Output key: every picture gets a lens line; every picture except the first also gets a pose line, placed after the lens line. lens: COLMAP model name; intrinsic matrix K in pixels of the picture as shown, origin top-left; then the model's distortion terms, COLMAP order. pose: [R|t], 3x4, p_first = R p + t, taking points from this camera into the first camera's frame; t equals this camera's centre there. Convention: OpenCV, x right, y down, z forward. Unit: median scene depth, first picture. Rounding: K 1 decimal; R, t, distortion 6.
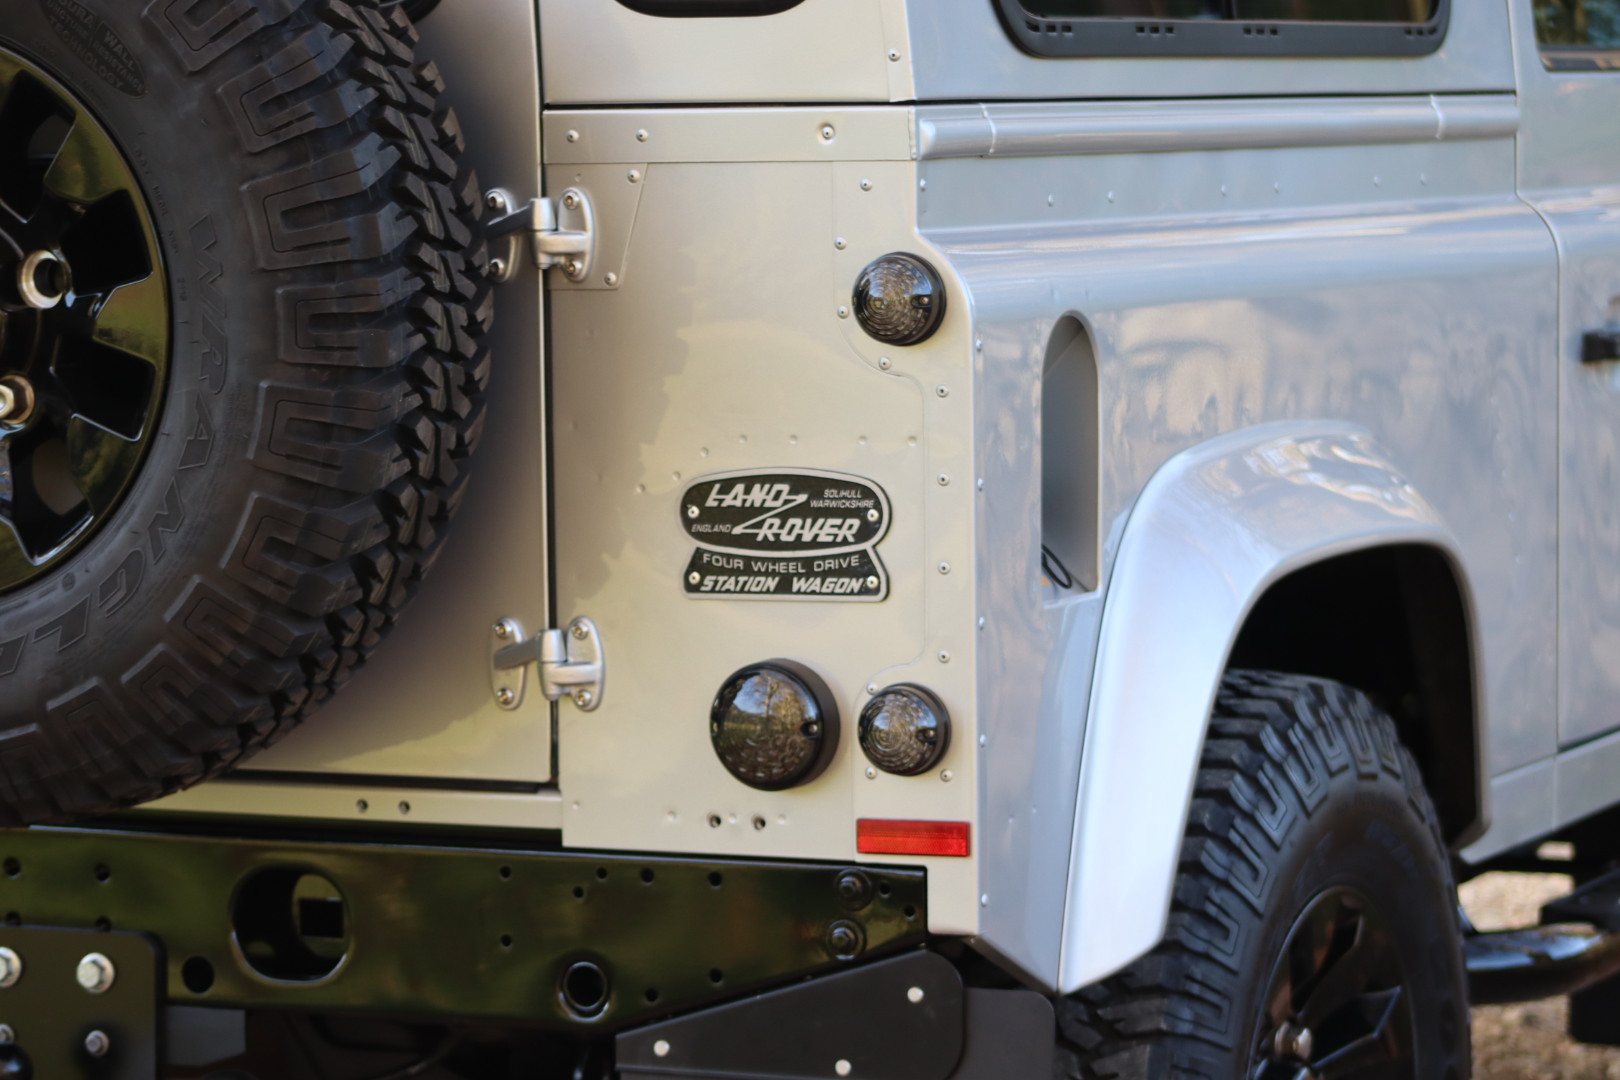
lens RADIAL K [[5939.6, 0, 810.0], [0, 5939.6, 540.0], [0, 0, 1]] dist [-0.093630, 0.376974]
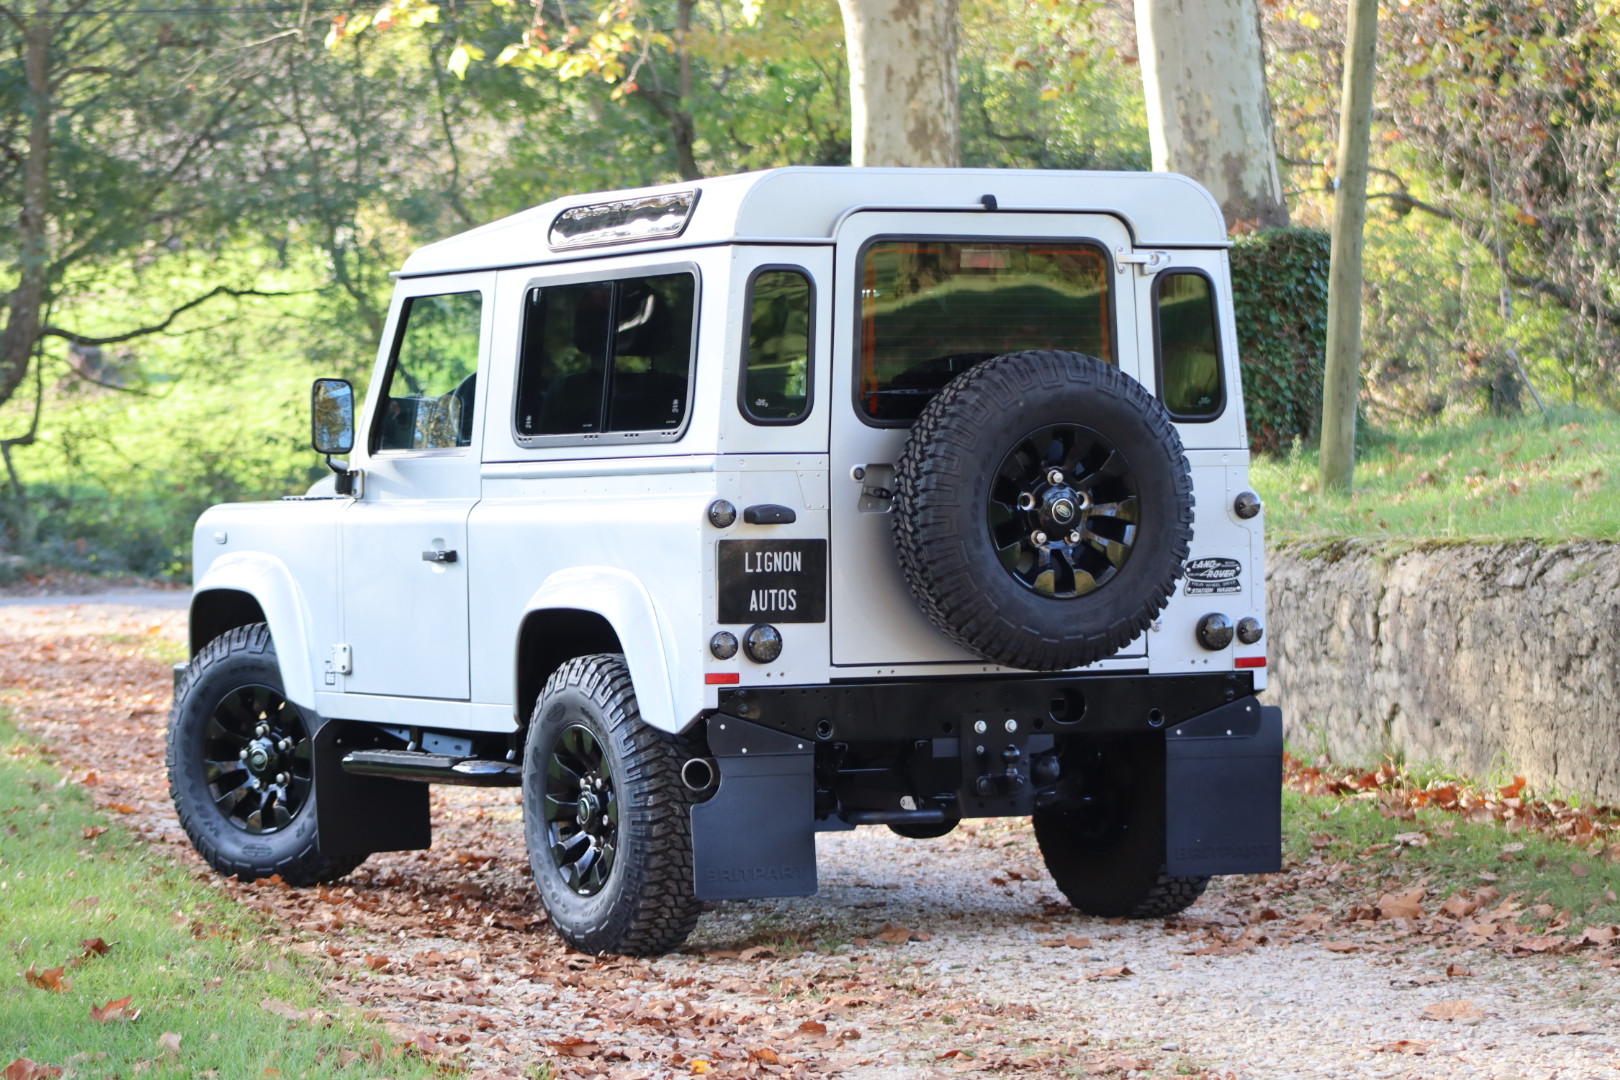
lens RADIAL K [[5939.6, 0, 810.0], [0, 5939.6, 540.0], [0, 0, 1]] dist [-0.093630, 0.376974]
pose [[0.611288, -0.003423, 0.791401, -2.832613], [0.070837, 0.996213, -0.050407, 0.133652], [-0.788231, 0.086873, 0.609216, -0.888401]]
